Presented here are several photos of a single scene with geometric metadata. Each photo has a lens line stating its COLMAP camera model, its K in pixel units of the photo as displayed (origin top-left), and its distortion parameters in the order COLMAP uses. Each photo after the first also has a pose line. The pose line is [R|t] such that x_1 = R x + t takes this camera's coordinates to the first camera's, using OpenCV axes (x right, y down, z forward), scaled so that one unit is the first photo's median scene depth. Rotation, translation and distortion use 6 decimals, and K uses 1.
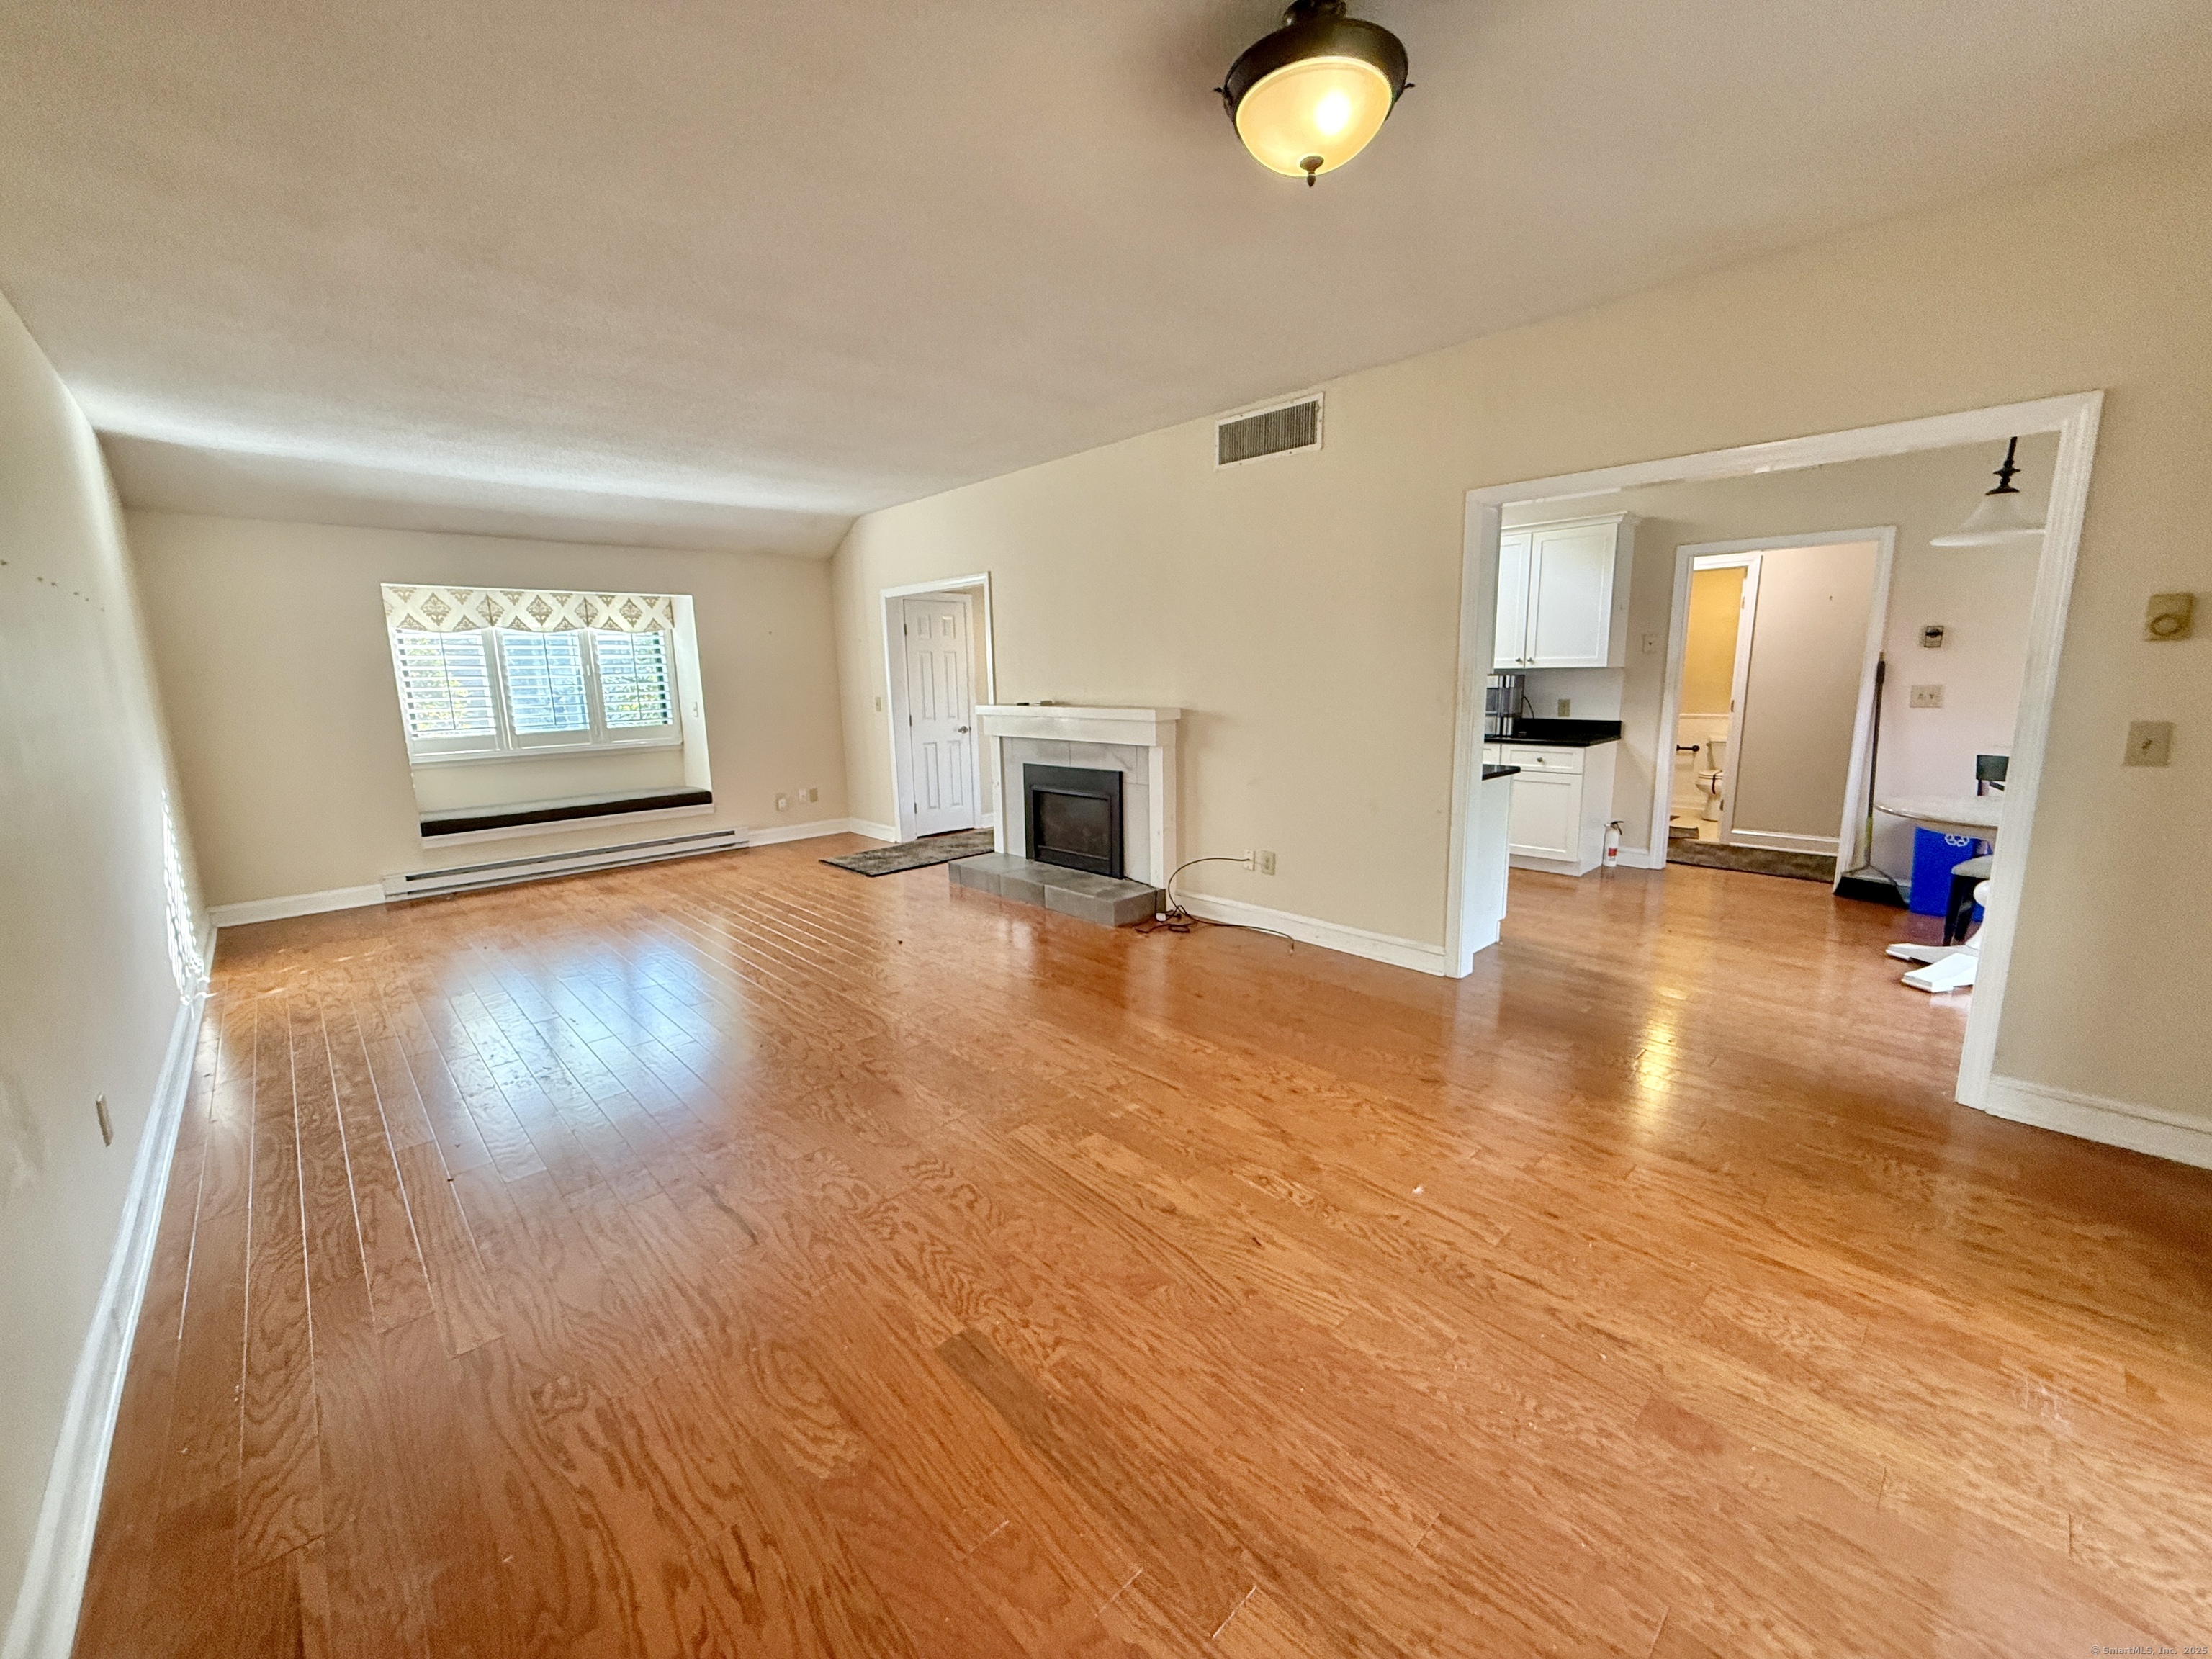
lens RADIAL K [[880.3, 0, 1102.4], [0, 880.3, 827.1], [0, 0, 1]] dist [-0.001122, -0.000293]
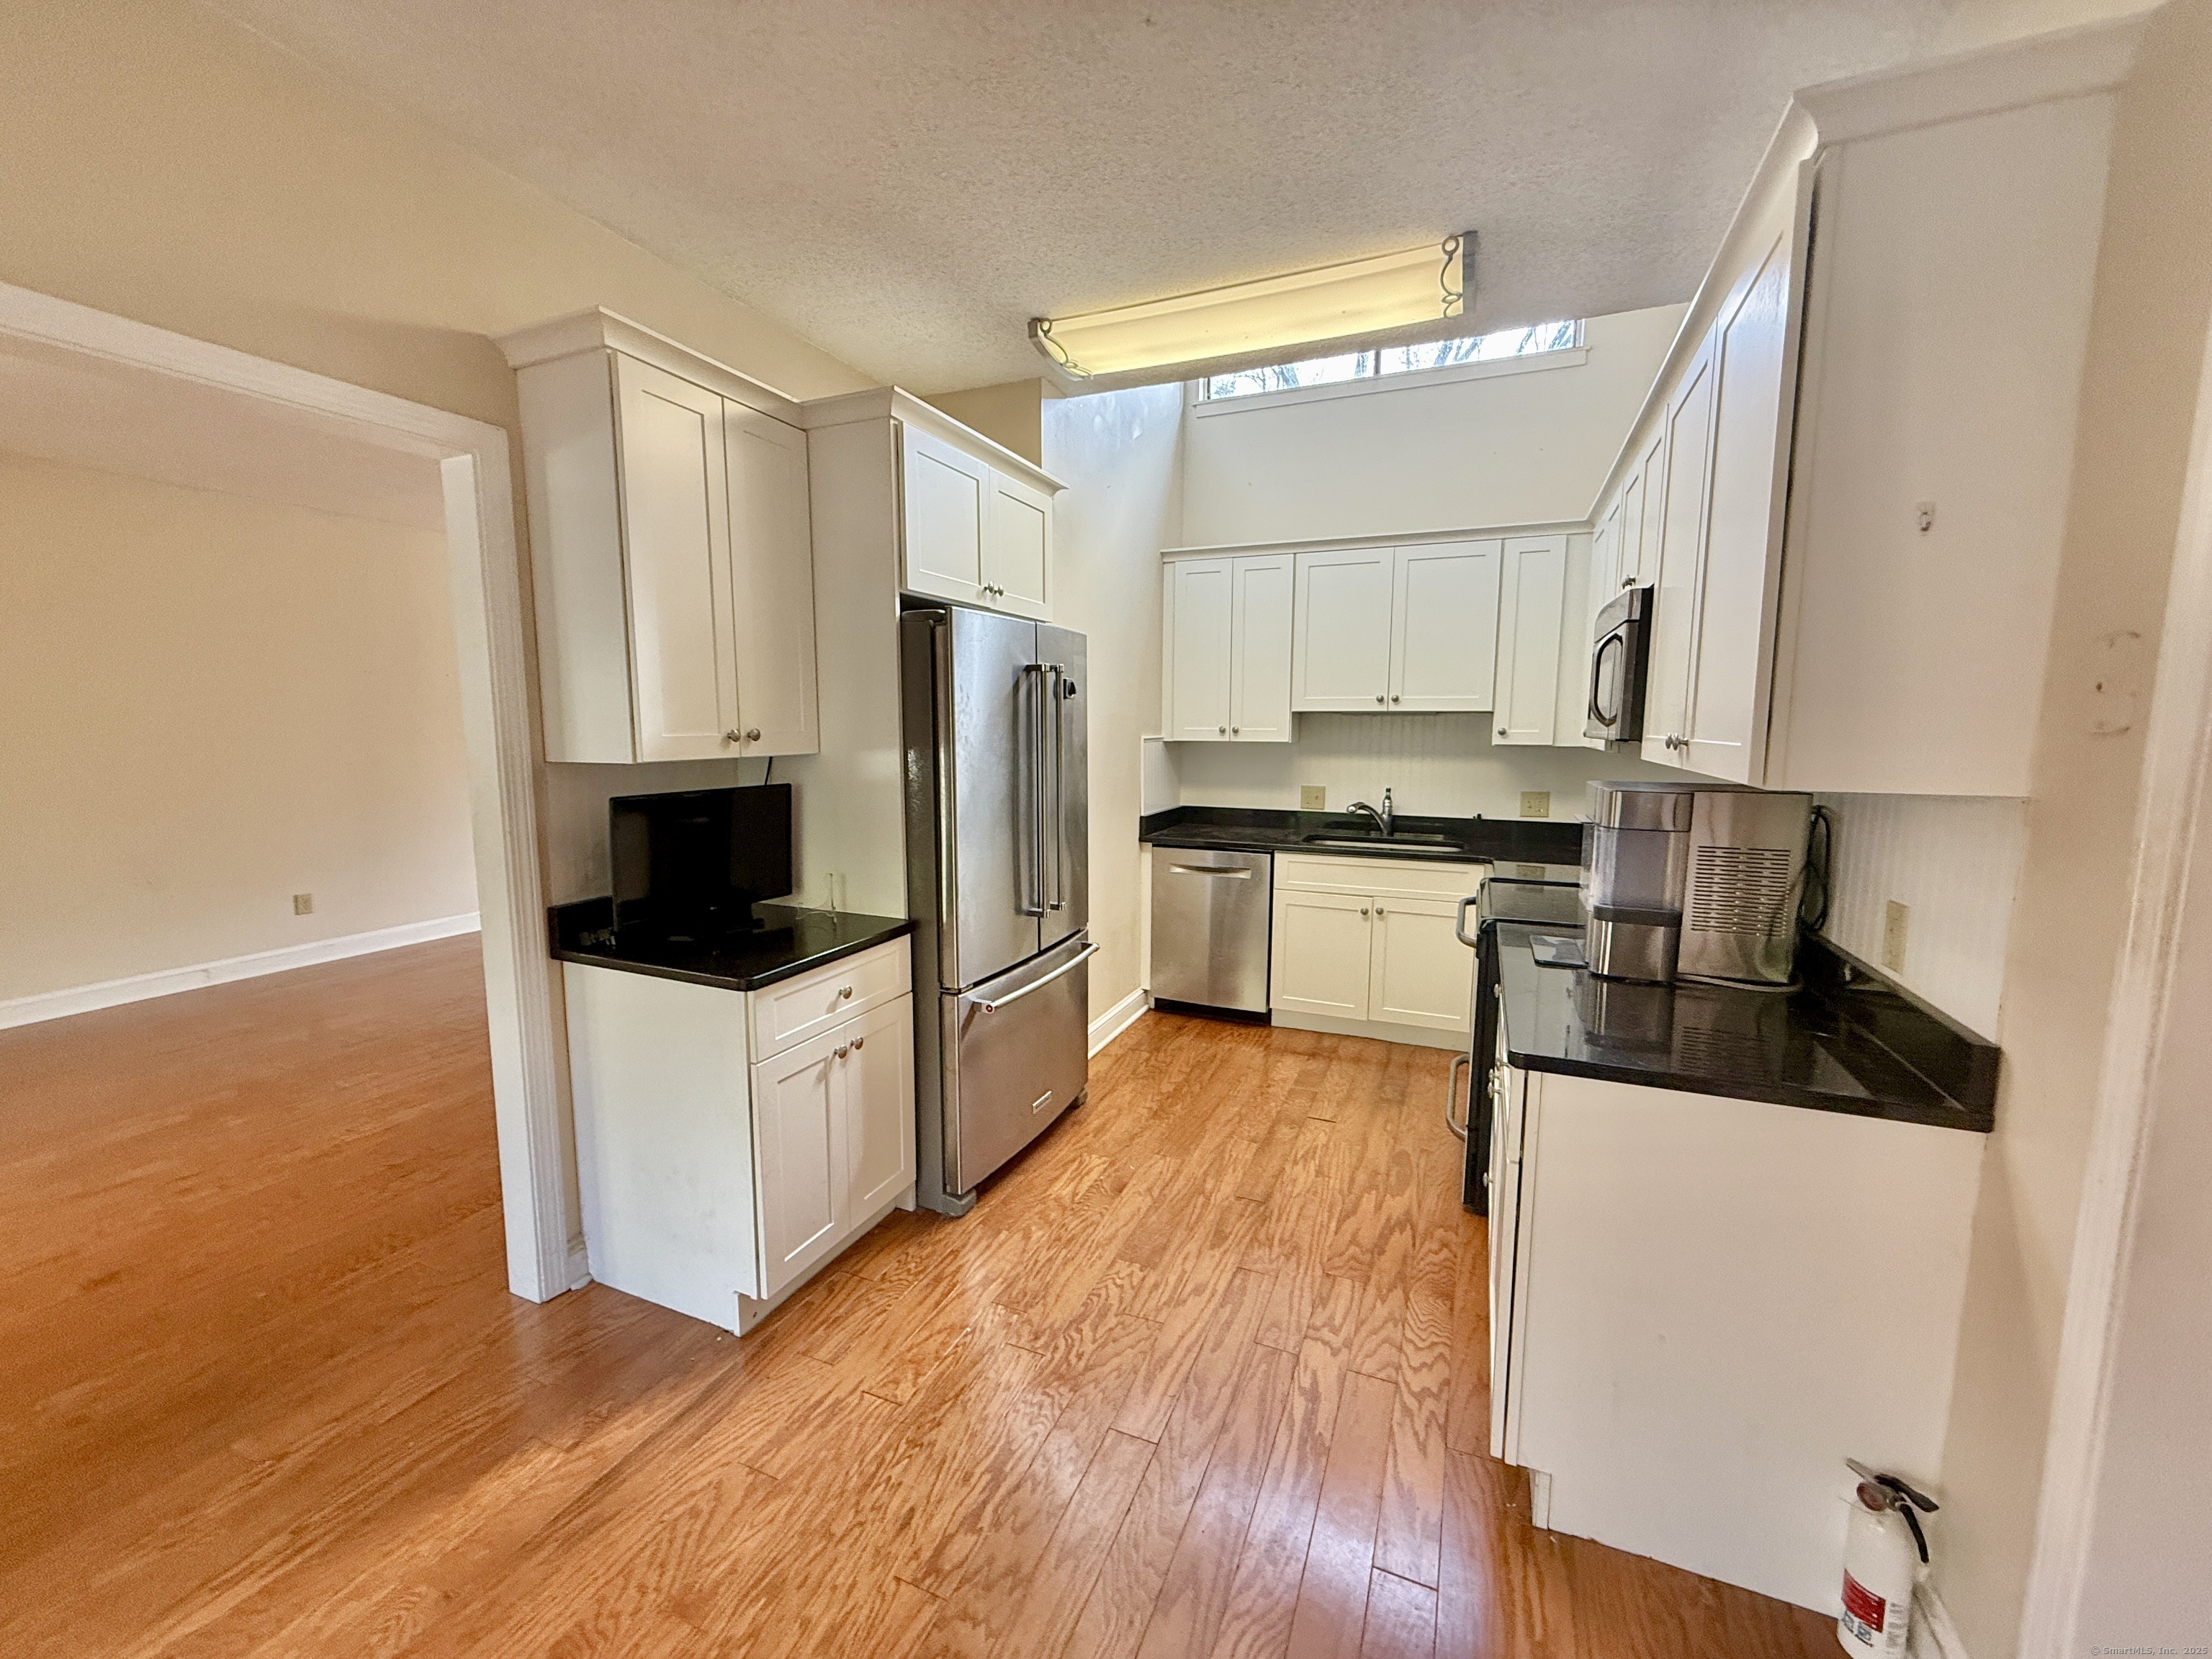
lens RADIAL K [[880.3, 0, 1102.4], [0, 880.3, 827.1], [0, 0, 1]] dist [-0.001122, -0.000293]
pose [[0.403706, 0.135120, -0.904856, 1.348362], [-0.175817, 0.982057, 0.068207, -0.295550], [0.897836, 0.131553, 0.420219, 1.394412]]
